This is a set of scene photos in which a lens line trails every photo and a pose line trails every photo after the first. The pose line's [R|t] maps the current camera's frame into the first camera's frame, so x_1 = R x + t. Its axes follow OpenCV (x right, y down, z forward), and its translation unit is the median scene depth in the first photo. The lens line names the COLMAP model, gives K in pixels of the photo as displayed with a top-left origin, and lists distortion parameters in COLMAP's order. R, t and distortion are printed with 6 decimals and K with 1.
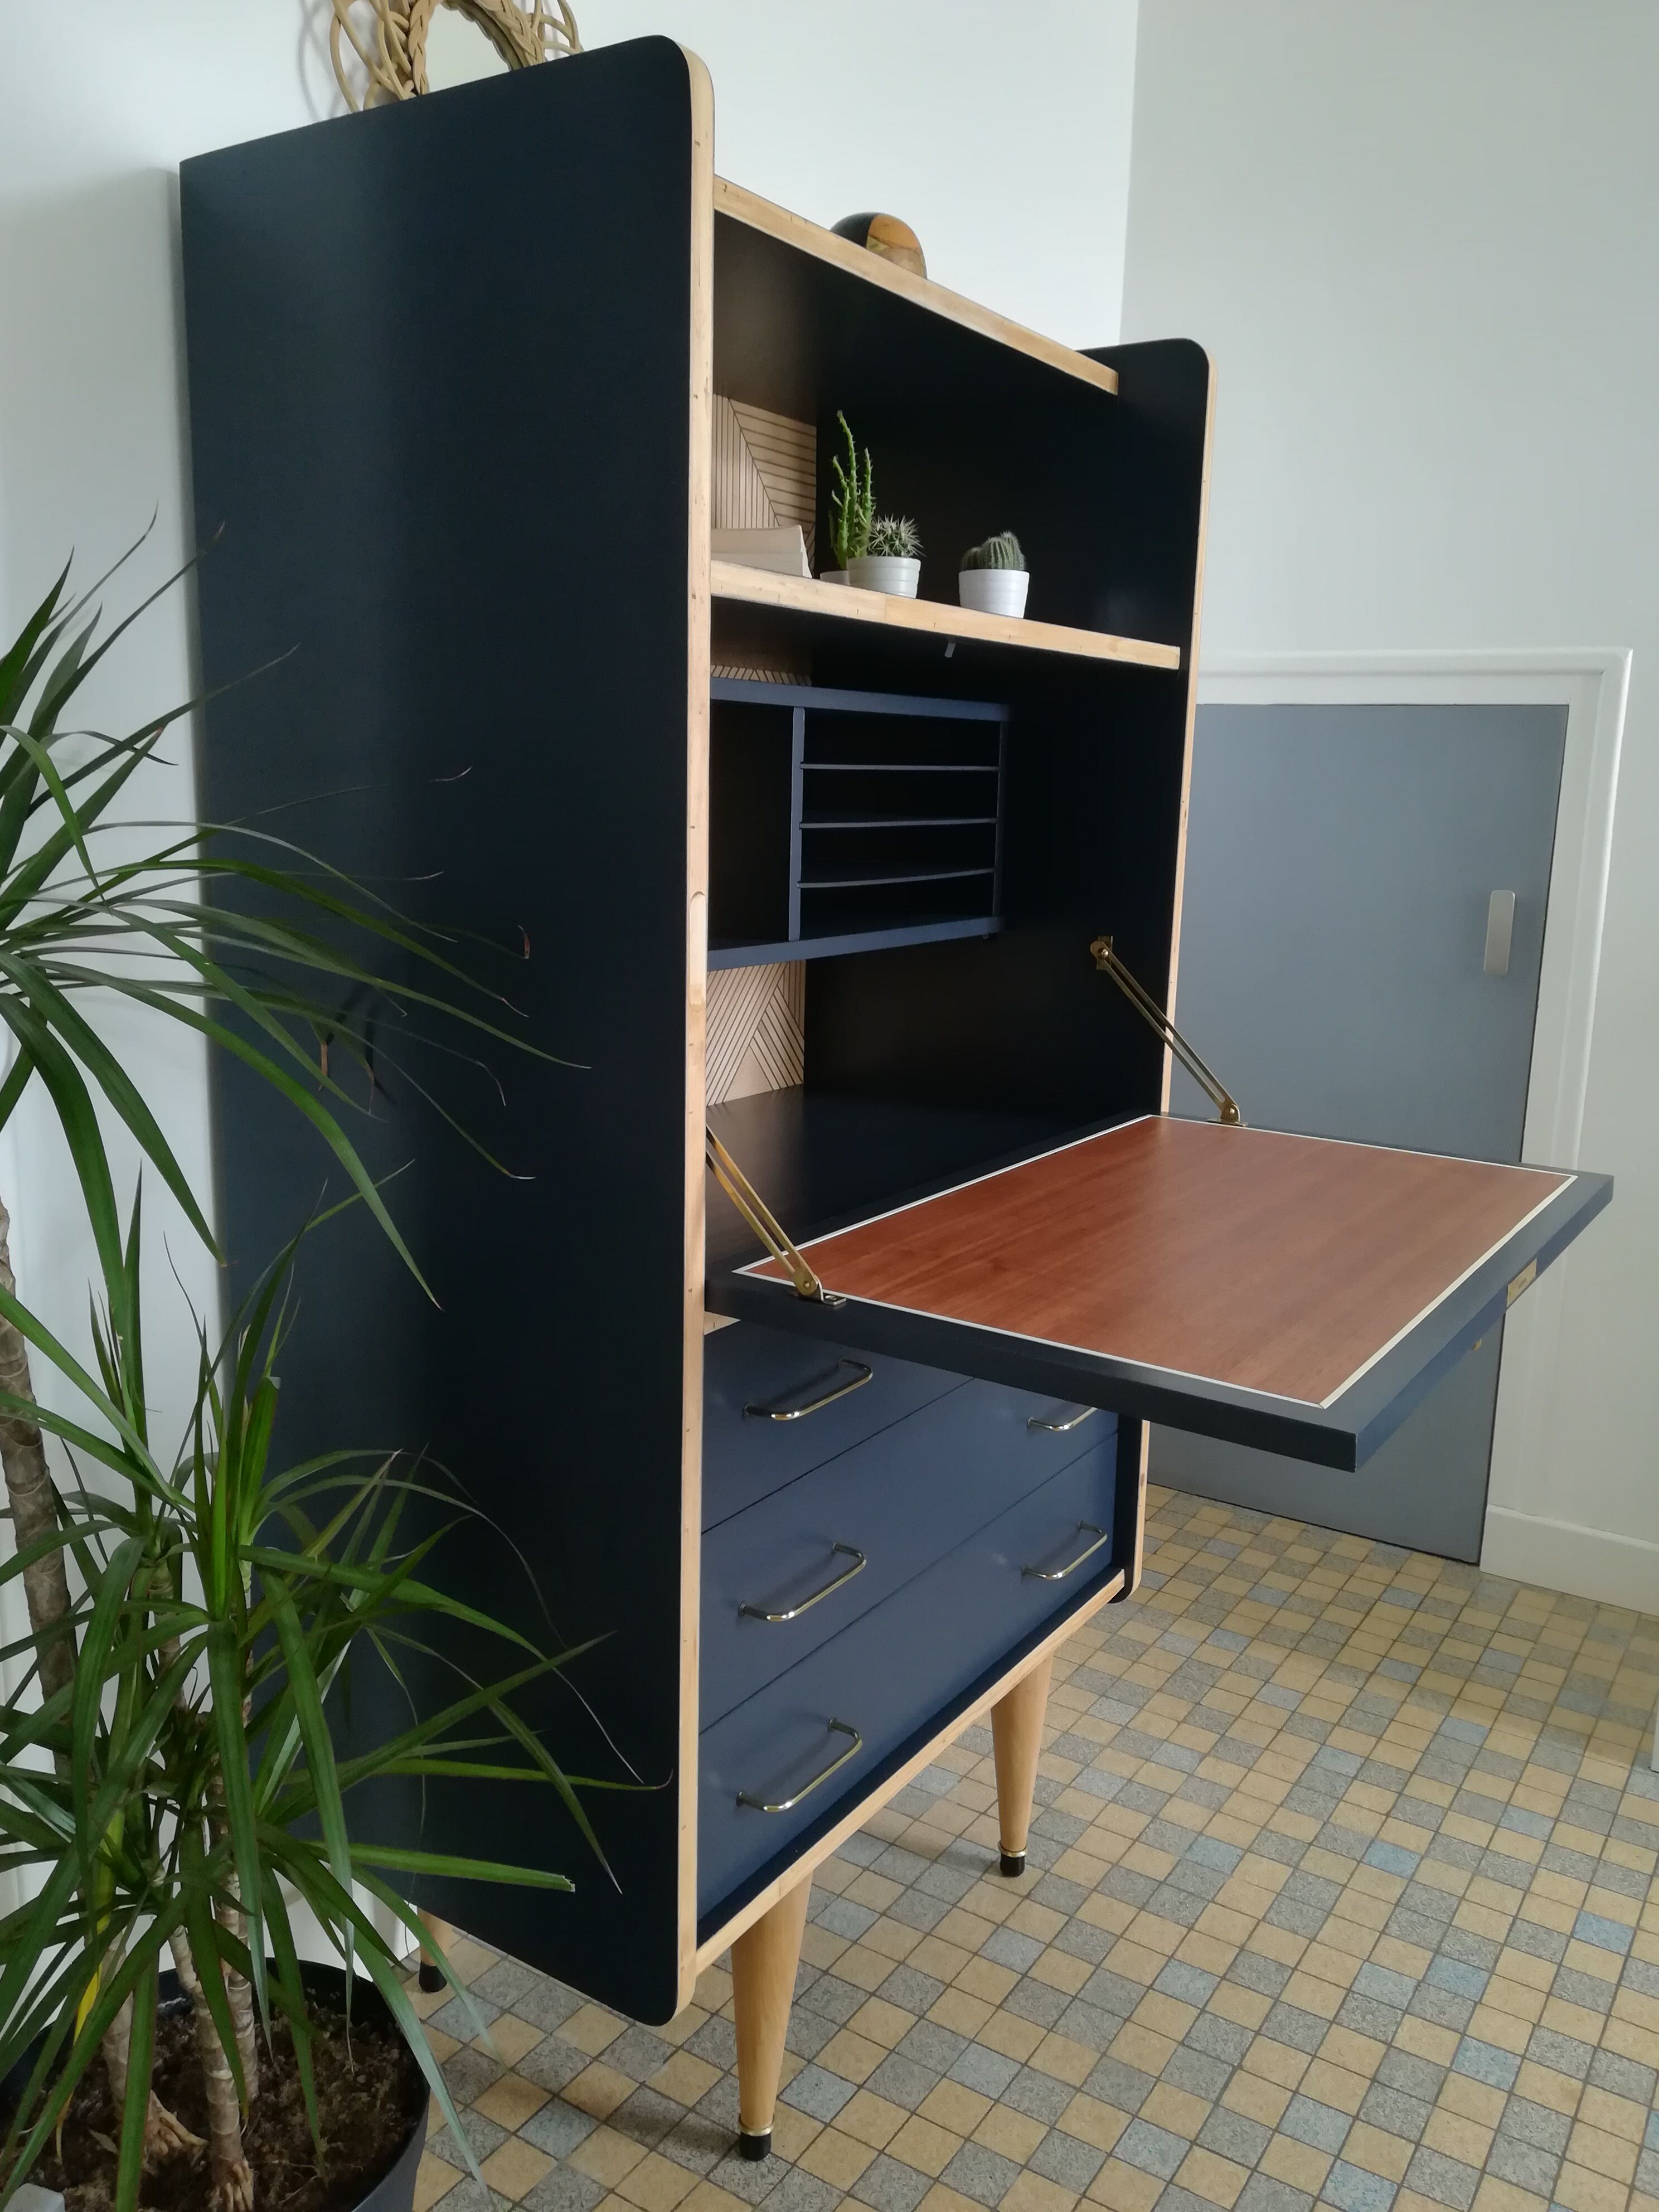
lens RADIAL K [[1735.0, 0, 827.2], [0, 1735.0, 1115.8], [0, 0, 1]] dist [0.039435, -0.051878]
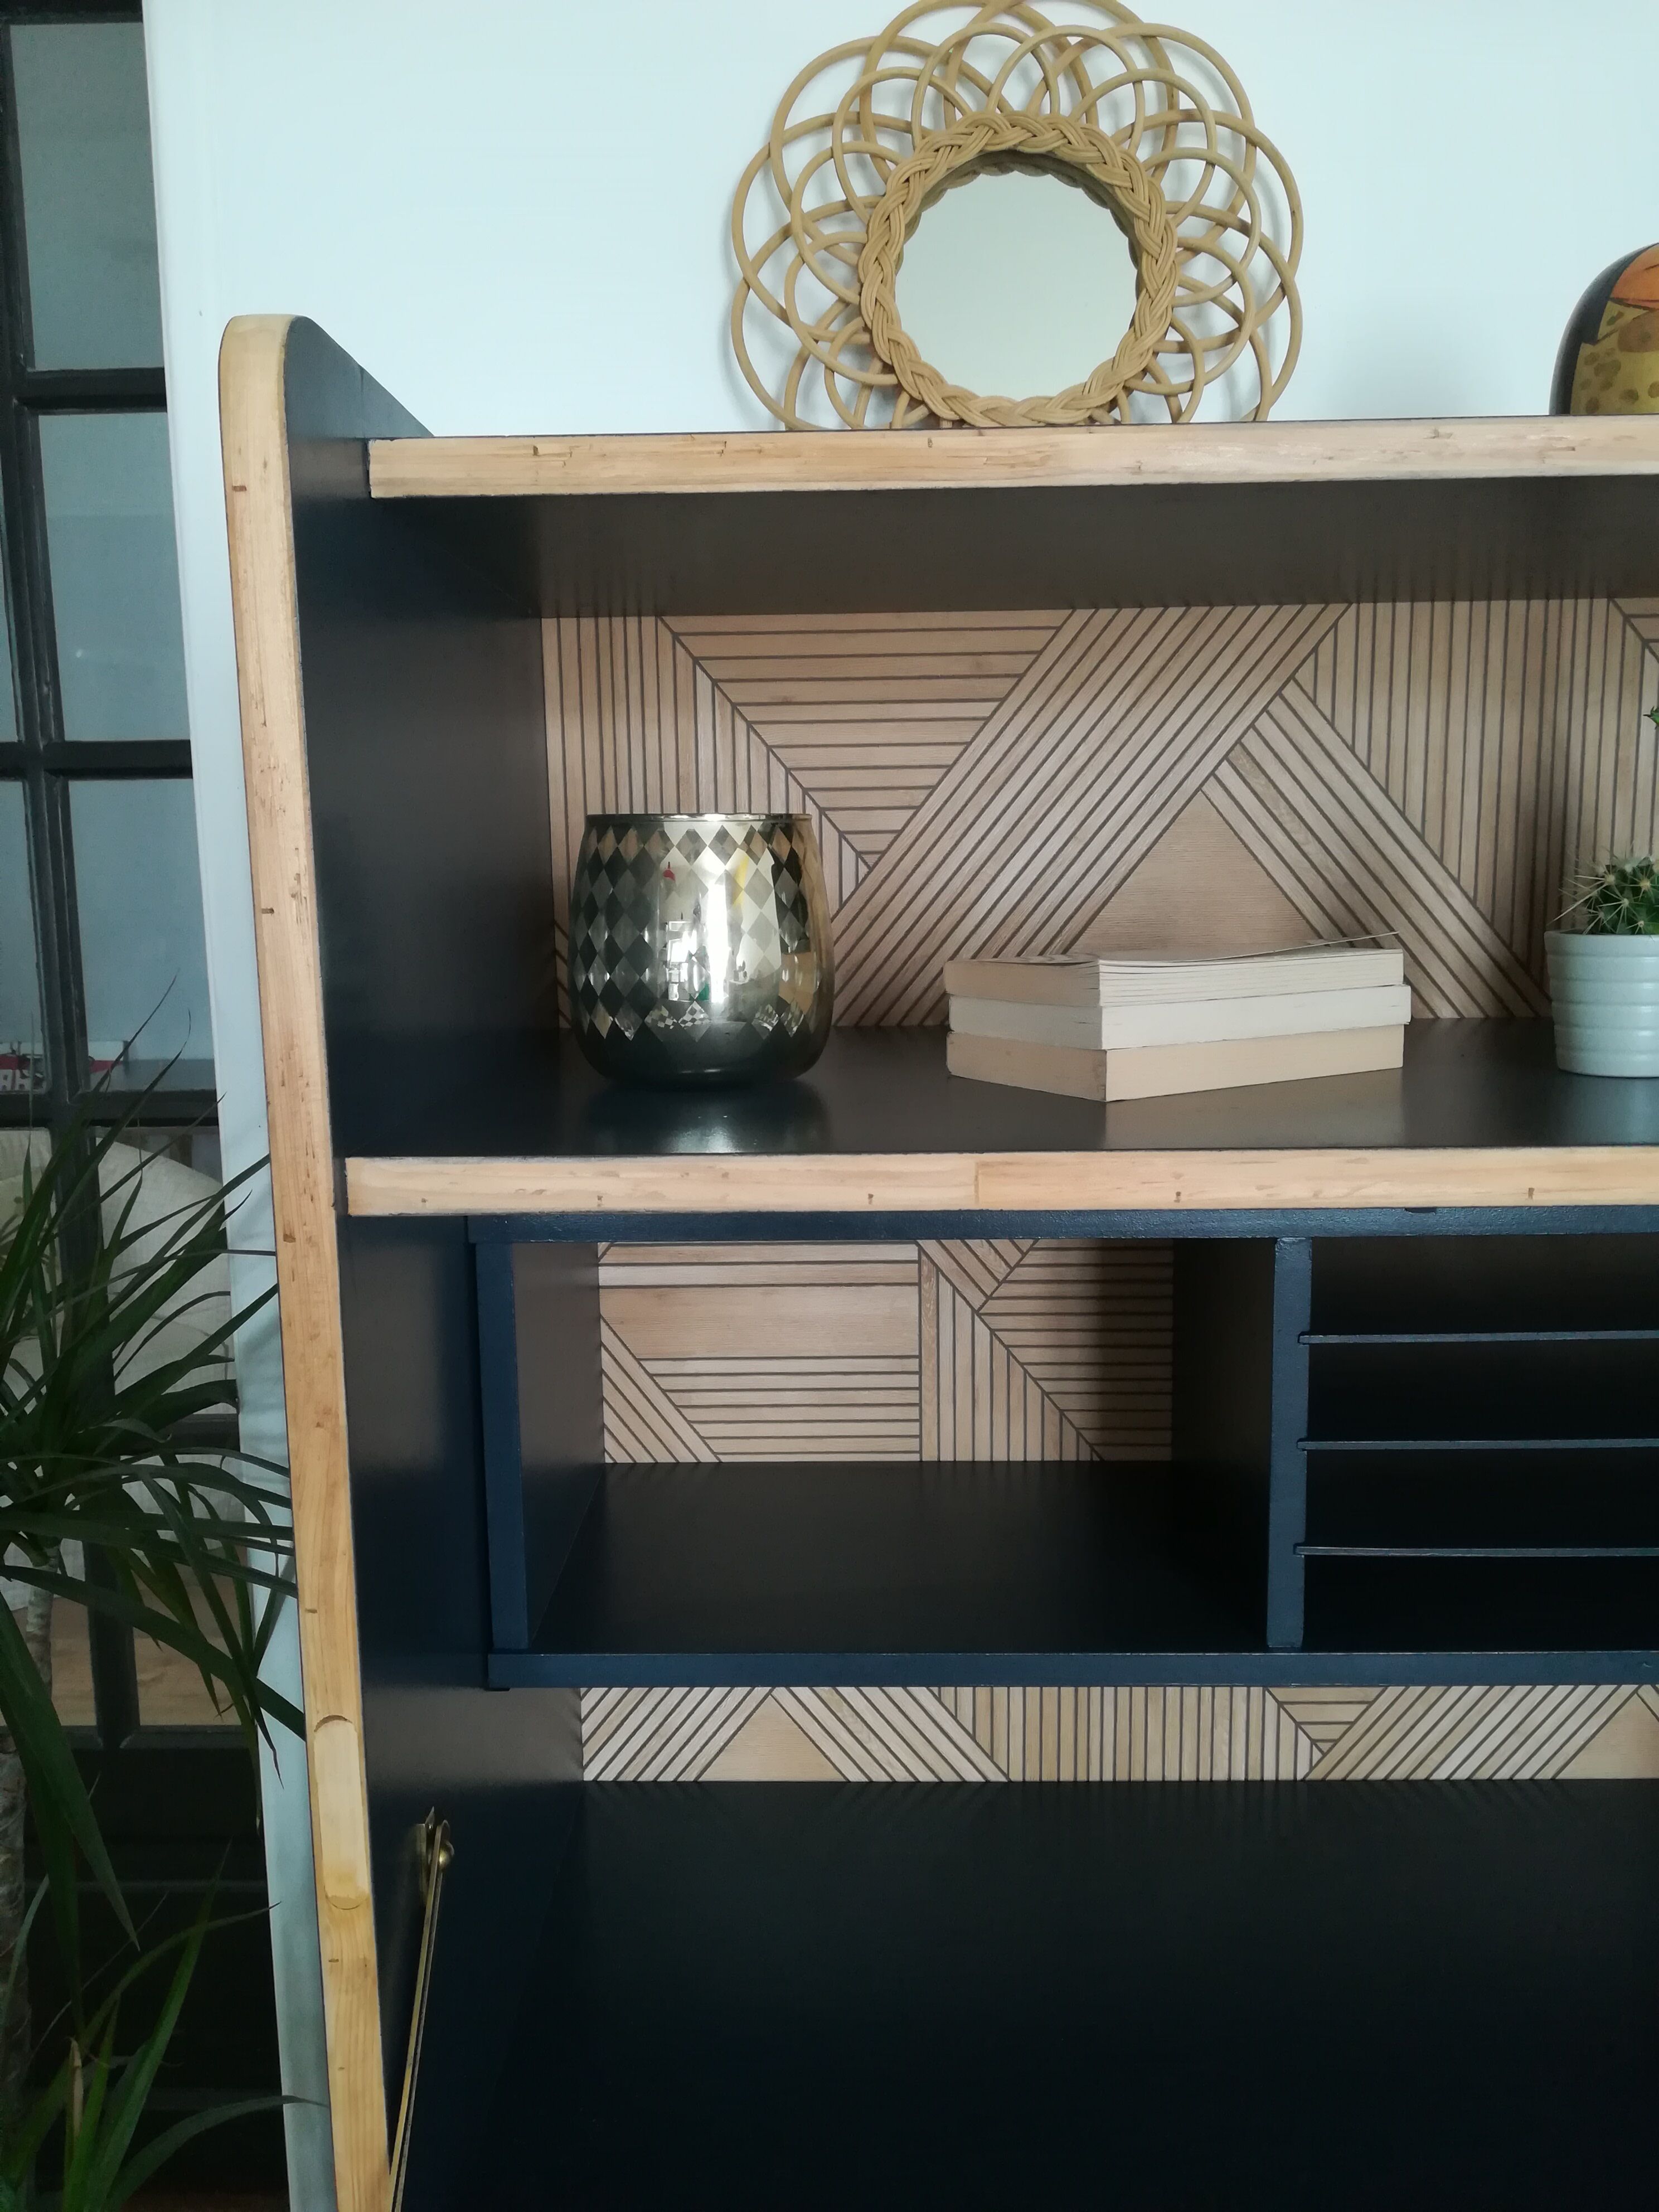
lens RADIAL K [[1735.0, 0, 824.0], [0, 1735.0, 1111.6], [0, 0, 1]] dist [0.039435, -0.051878]
pose [[0.535025, 0.098954, -0.839021, 0.307812], [-0.137976, 0.990017, 0.028778, -0.235454], [0.833493, 0.100368, 0.543338, 0.513814]]
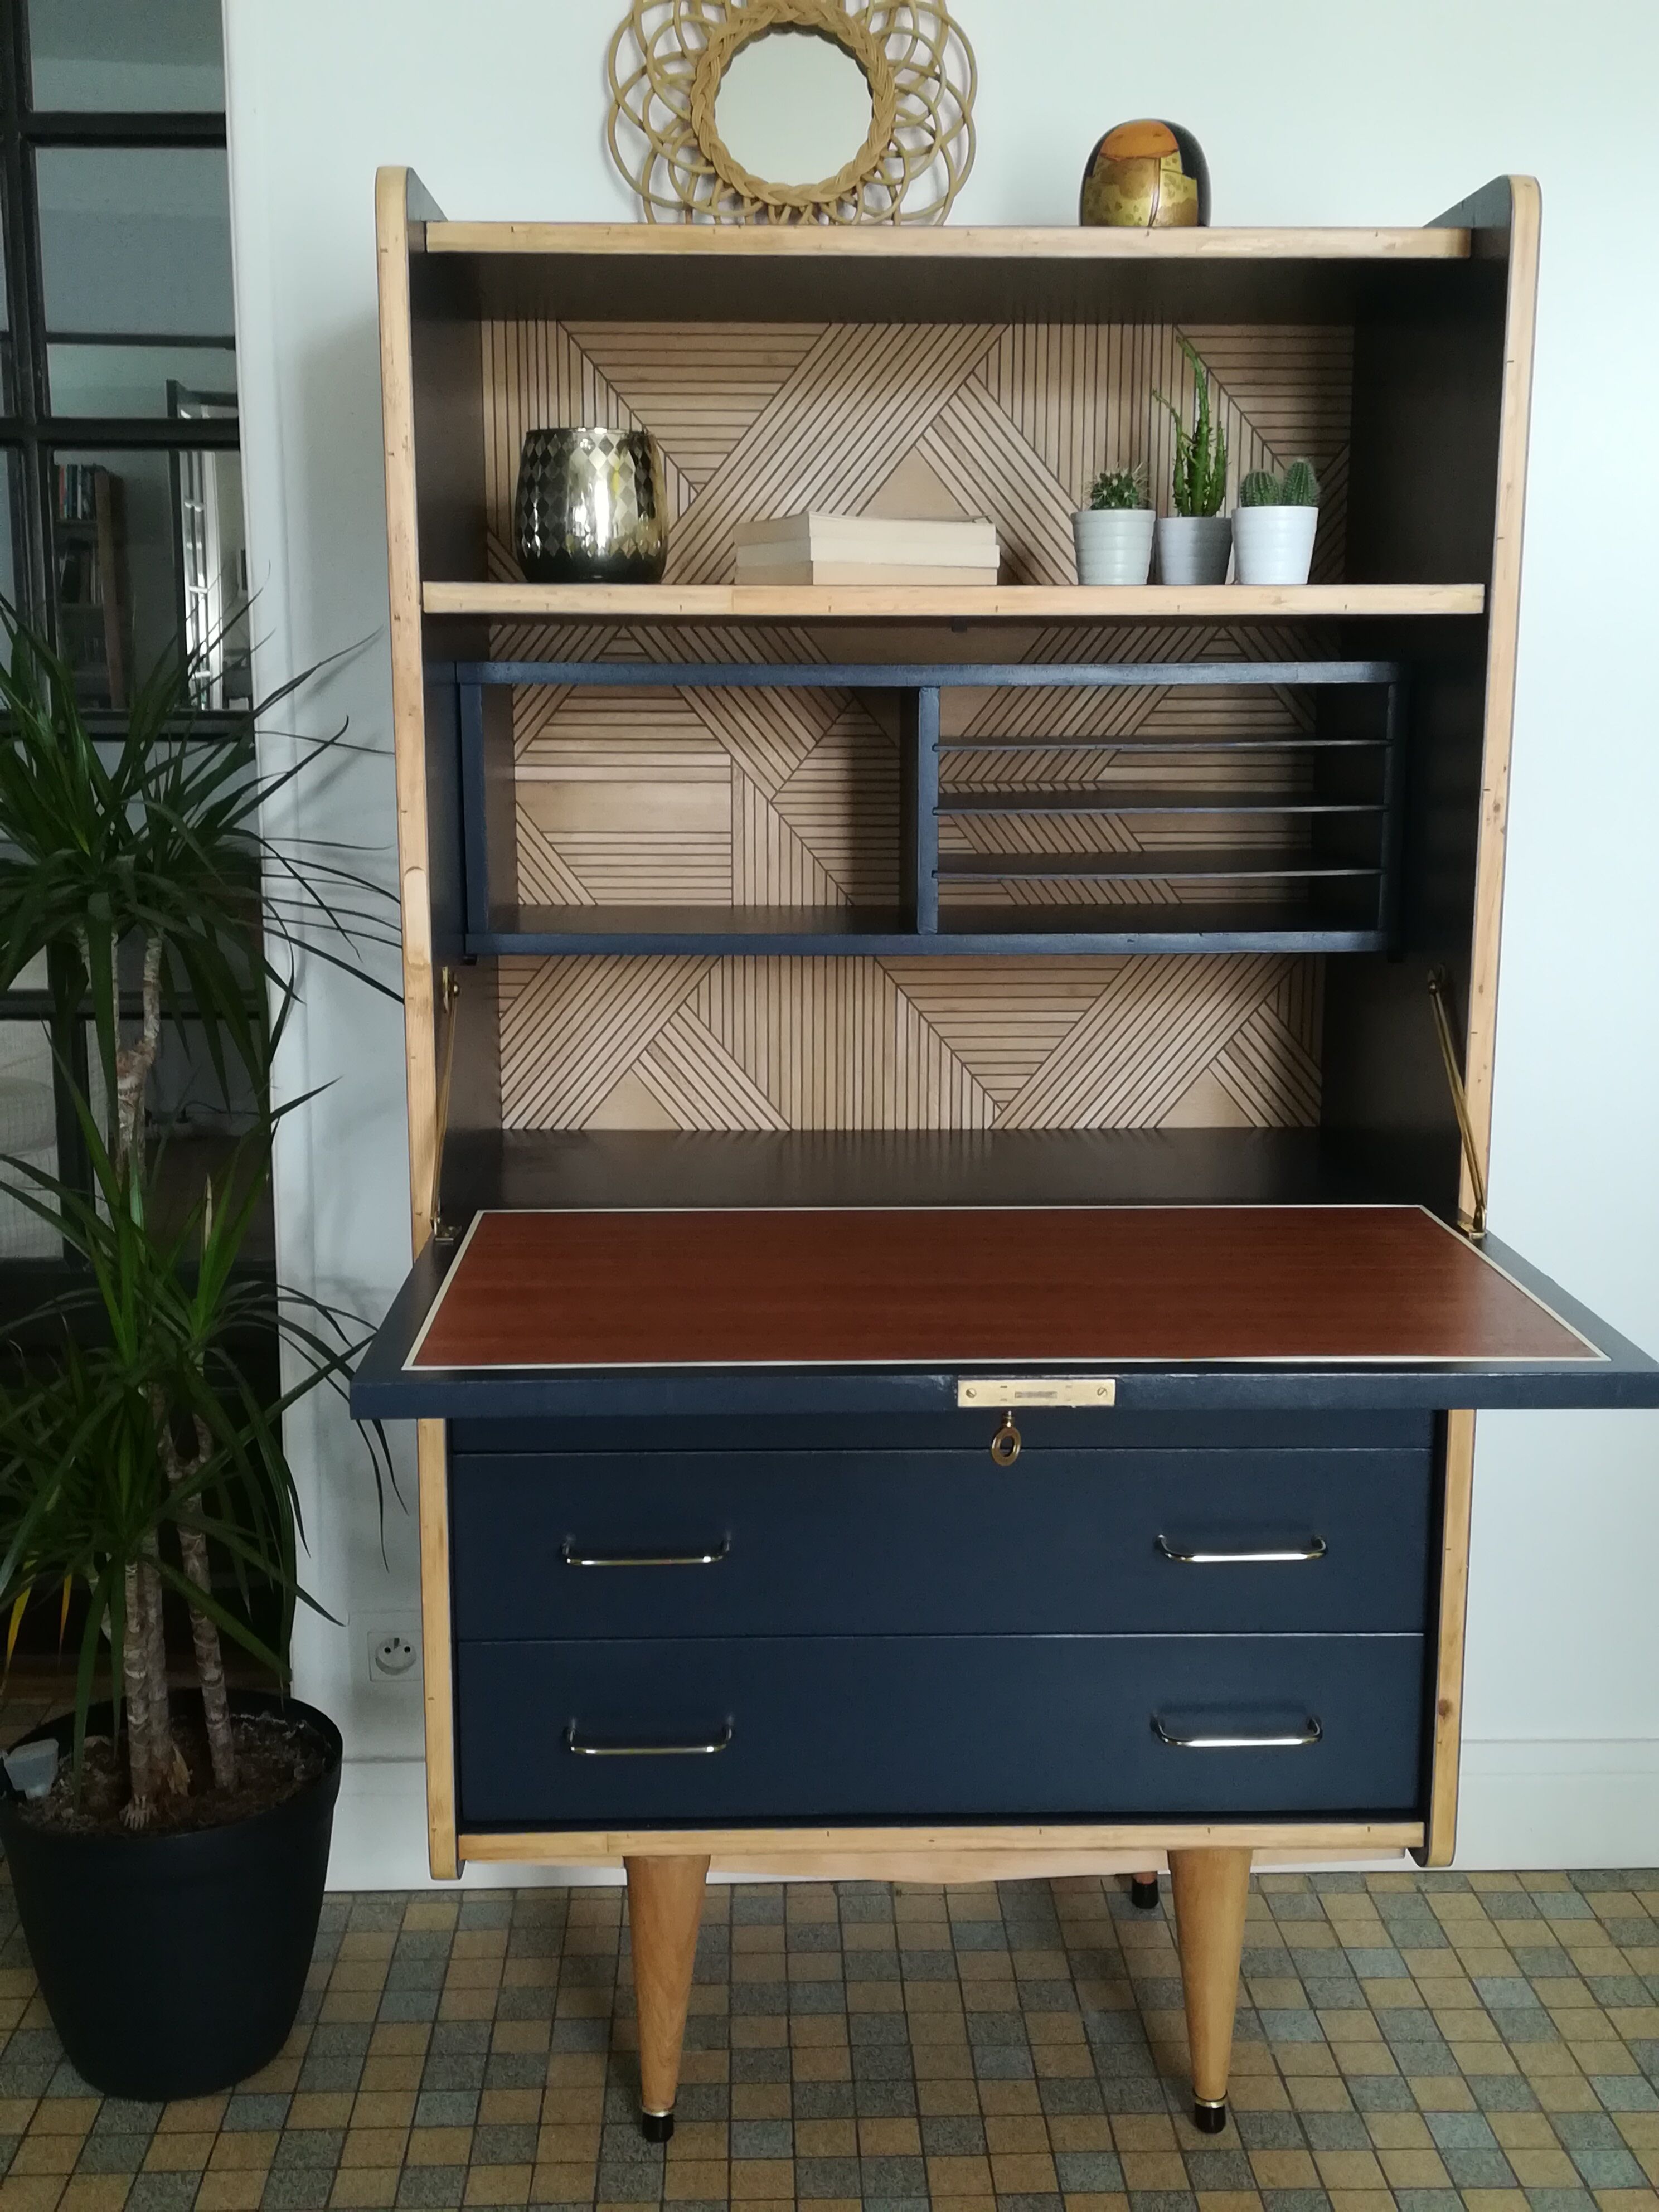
lens RADIAL K [[2408.7, 0, 822.7], [0, 2408.7, 1119.0], [0, 0, 1]] dist [0.035621, 0.000000]
pose [[0.575661, 0.127695, -0.807656, 0.905309], [-0.146881, 0.987813, 0.051488, -0.054807], [0.804388, 0.088989, 0.587401, 0.183649]]
